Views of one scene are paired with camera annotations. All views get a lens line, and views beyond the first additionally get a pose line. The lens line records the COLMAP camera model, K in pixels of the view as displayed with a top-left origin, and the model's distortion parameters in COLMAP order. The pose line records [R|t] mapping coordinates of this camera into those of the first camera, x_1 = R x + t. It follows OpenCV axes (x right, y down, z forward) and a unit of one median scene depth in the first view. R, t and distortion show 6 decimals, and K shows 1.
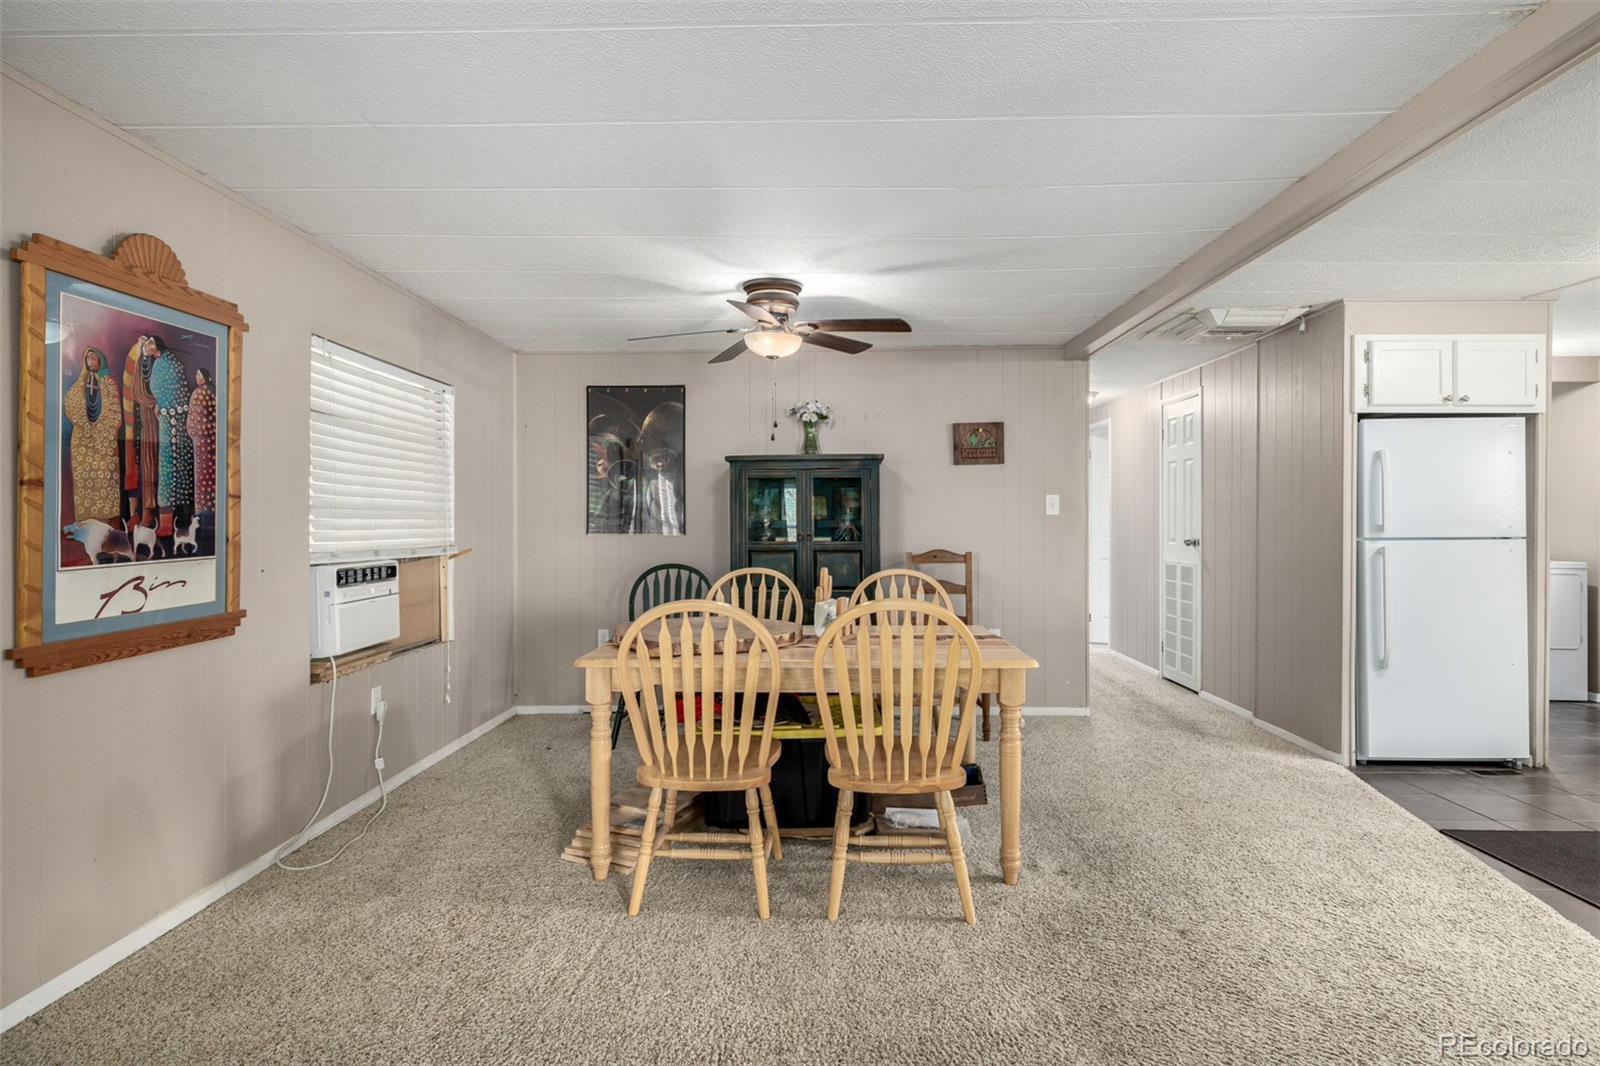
lens RADIAL K [[801.9, 0, 805.5], [0, 801.9, 520.7], [0, 0, 1]] dist [-0.002346, -0.000055]
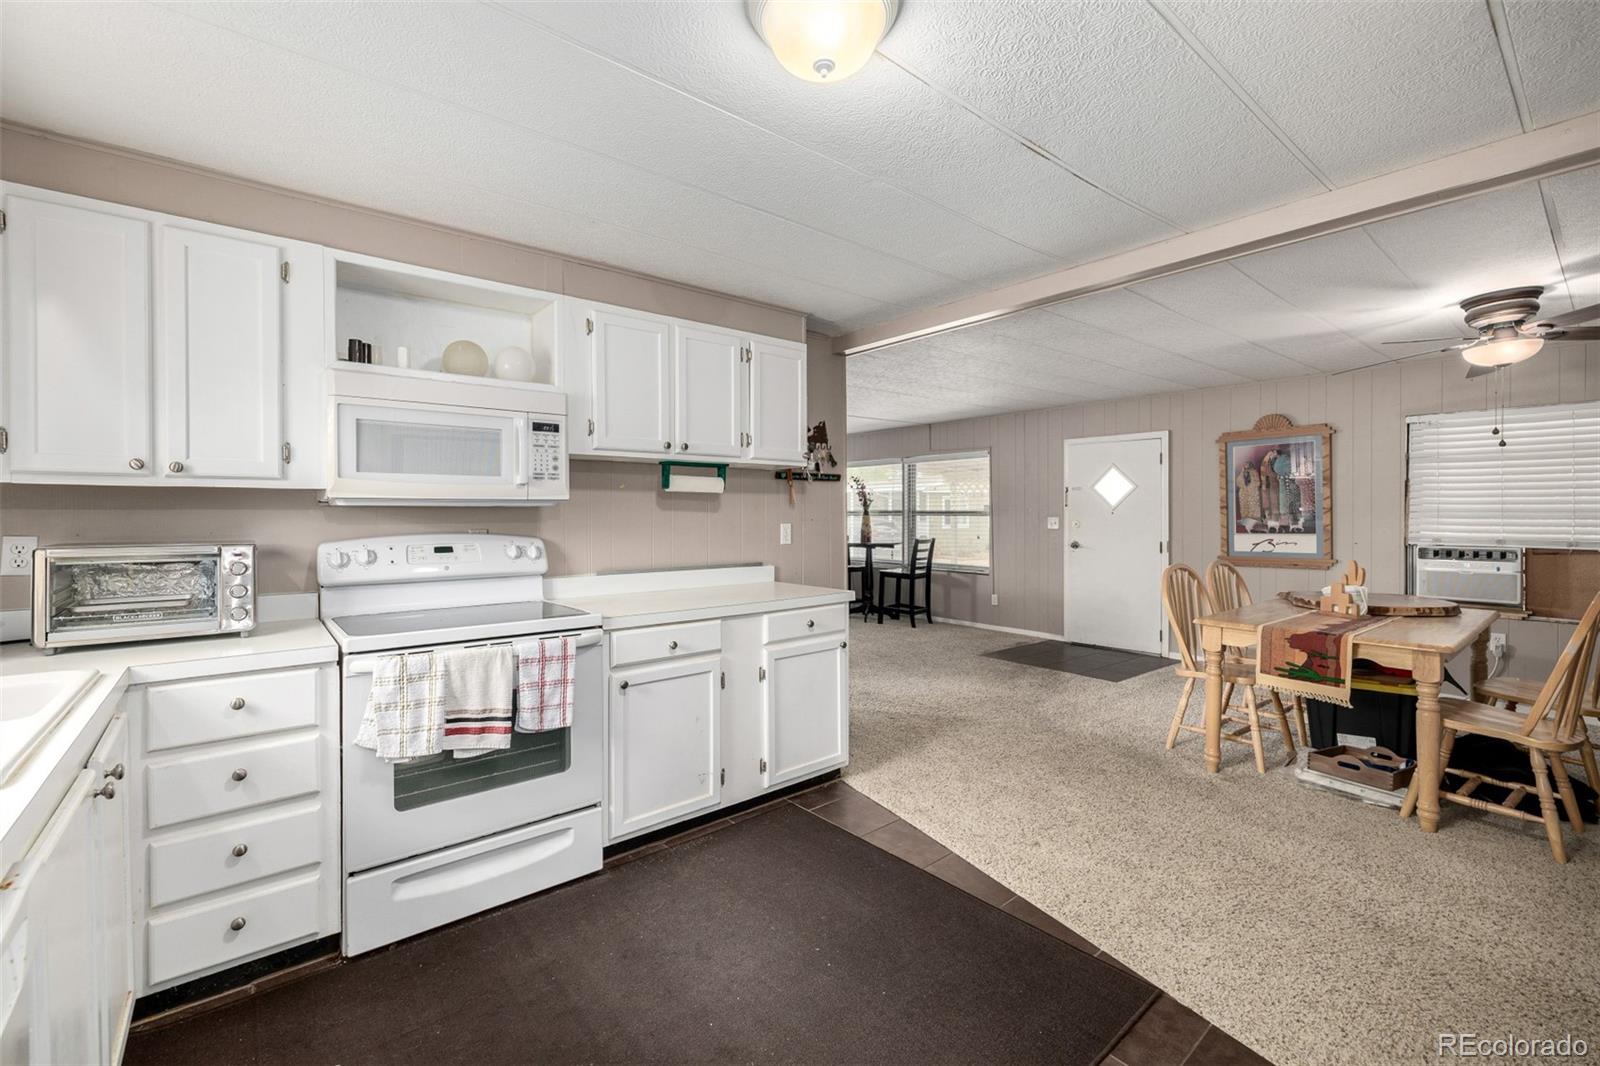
lens RADIAL K [[676.2, 0, 782.9], [0, 676.2, 518.6], [0, 0, 1]] dist [0.000765, 0.000158]
pose [[-0.768288, 0.009521, -0.640033, 1.442149], [0.003884, 0.999940, 0.010212, -0.022902], [0.640092, 0.005360, -0.768279, 1.268672]]
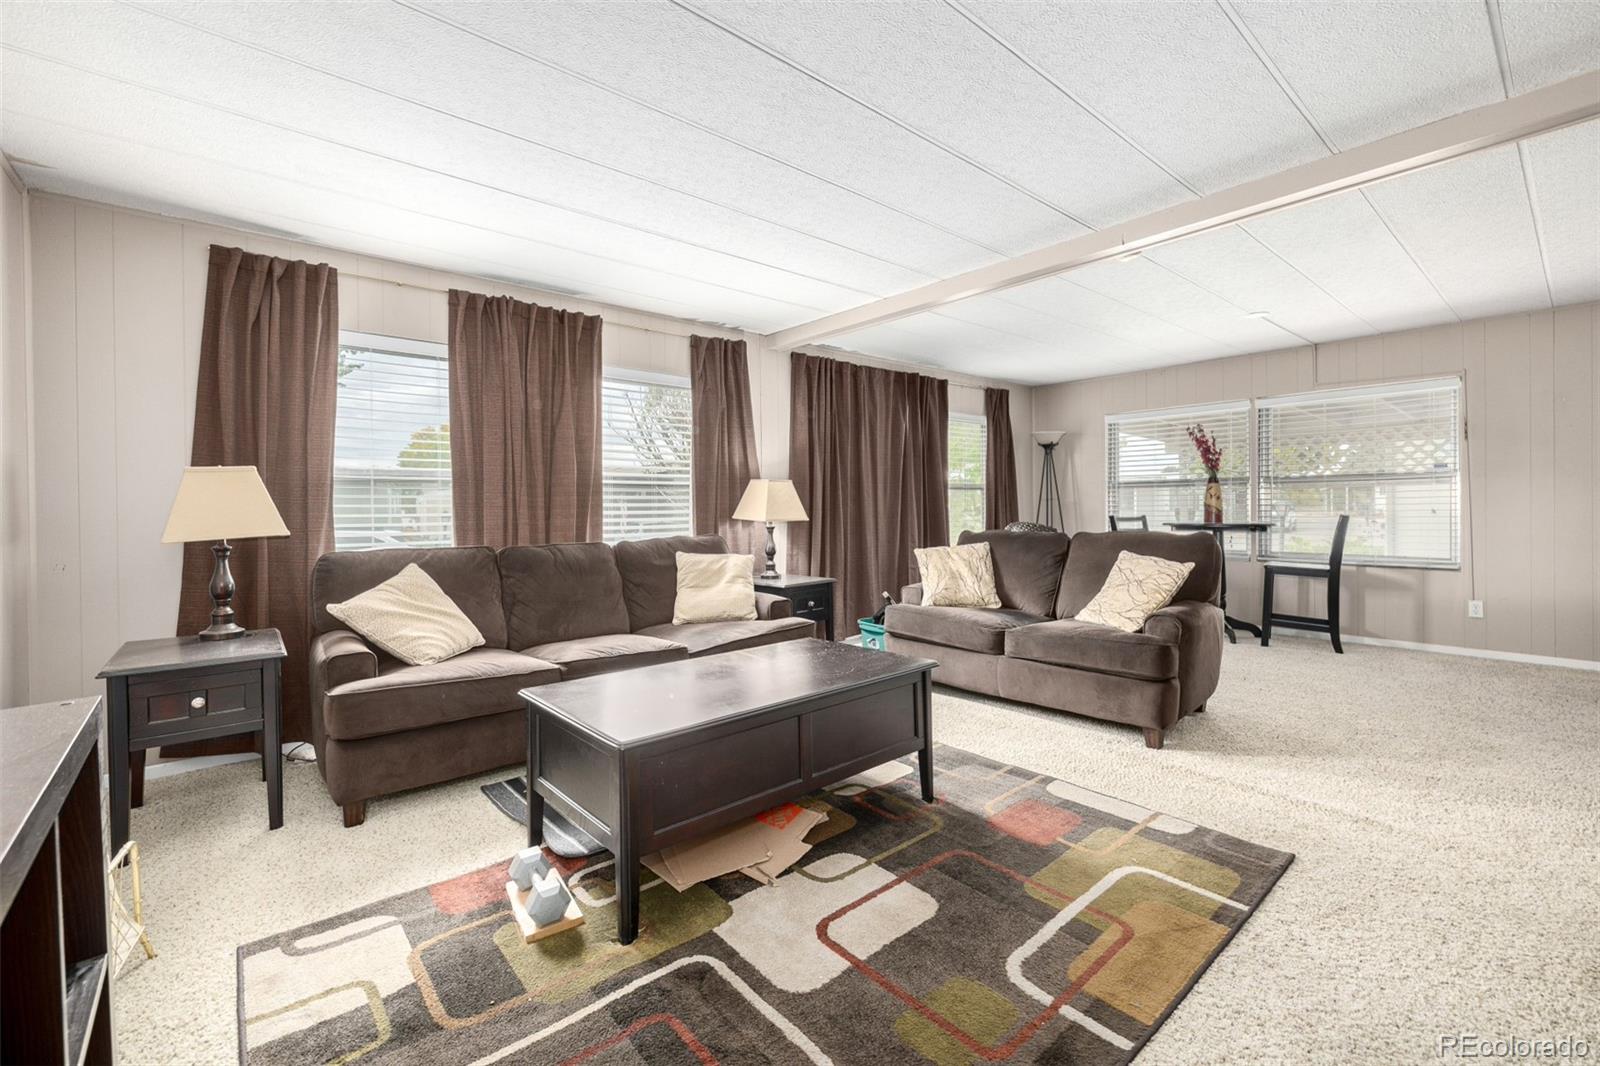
lens RADIAL K [[676.2, 0, 785.0], [0, 676.2, 520.2], [0, 0, 1]] dist [0.000765, 0.000158]
pose [[-0.744325, 0.023176, -0.667415, 1.522033], [0.010862, 0.999686, 0.022600, 0.038730], [0.667729, 0.009572, -0.744343, 0.017561]]
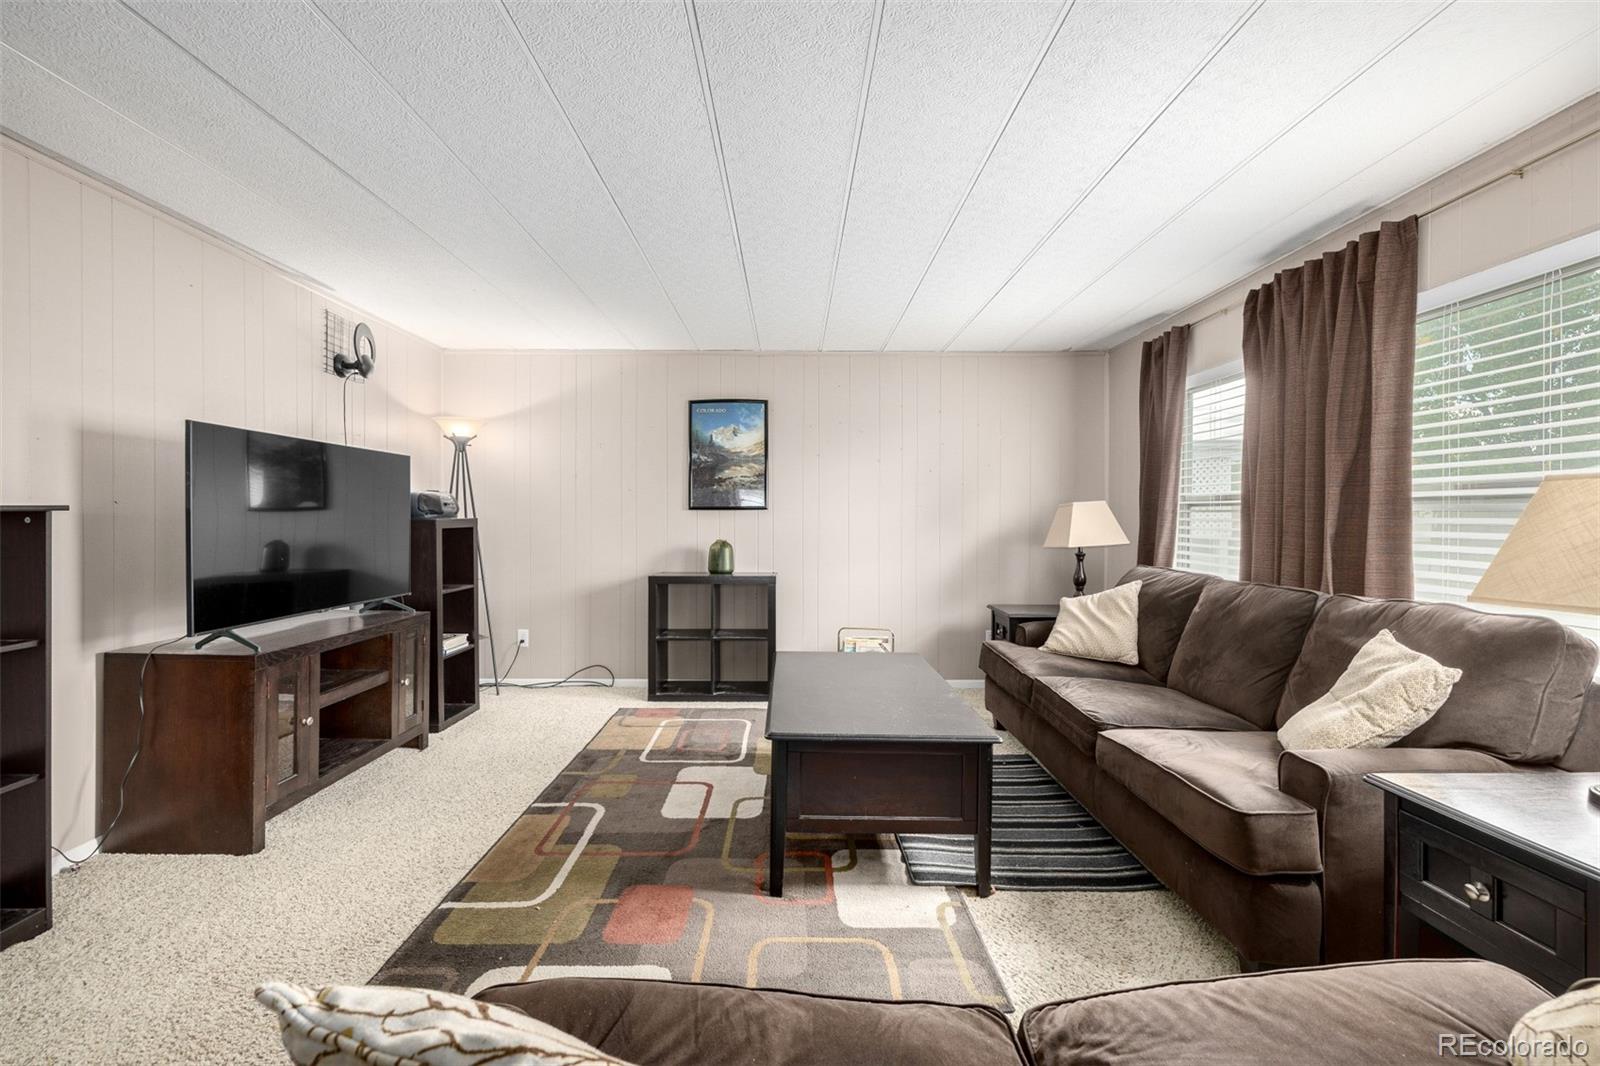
lens RADIAL K [[676.2, 0, 787.6], [0, 676.2, 518.3], [0, 0, 1]] dist [0.000765, 0.000158]
pose [[-0.027630, -0.000998, 0.999618, 0.170208], [-0.003028, 0.999995, 0.000914, 0.016948], [-0.999614, -0.003002, -0.027633, -0.466772]]
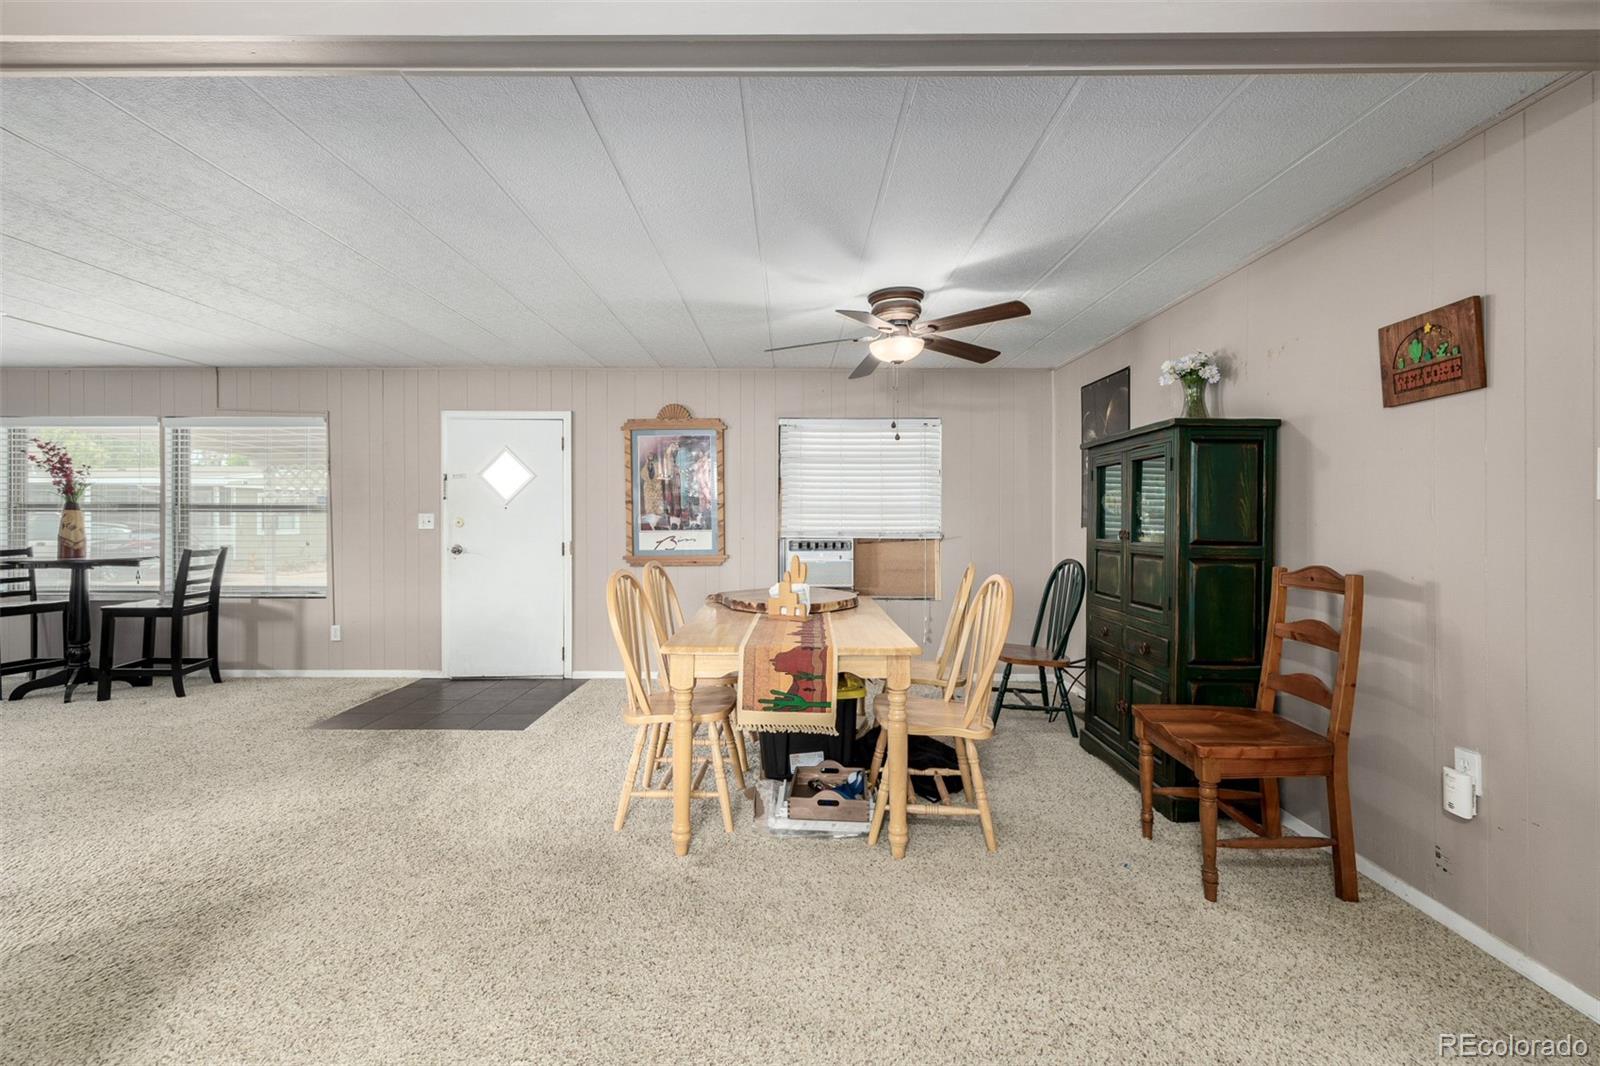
lens RADIAL K [[676.2, 0, 790.2], [0, 676.2, 517.7], [0, 0, 1]] dist [0.000765, 0.000158]
pose [[0.019477, 0.003159, -0.999805, 1.012599], [-0.001520, 0.999994, 0.003130, 0.002119], [0.999809, 0.001459, 0.019481, 0.990594]]
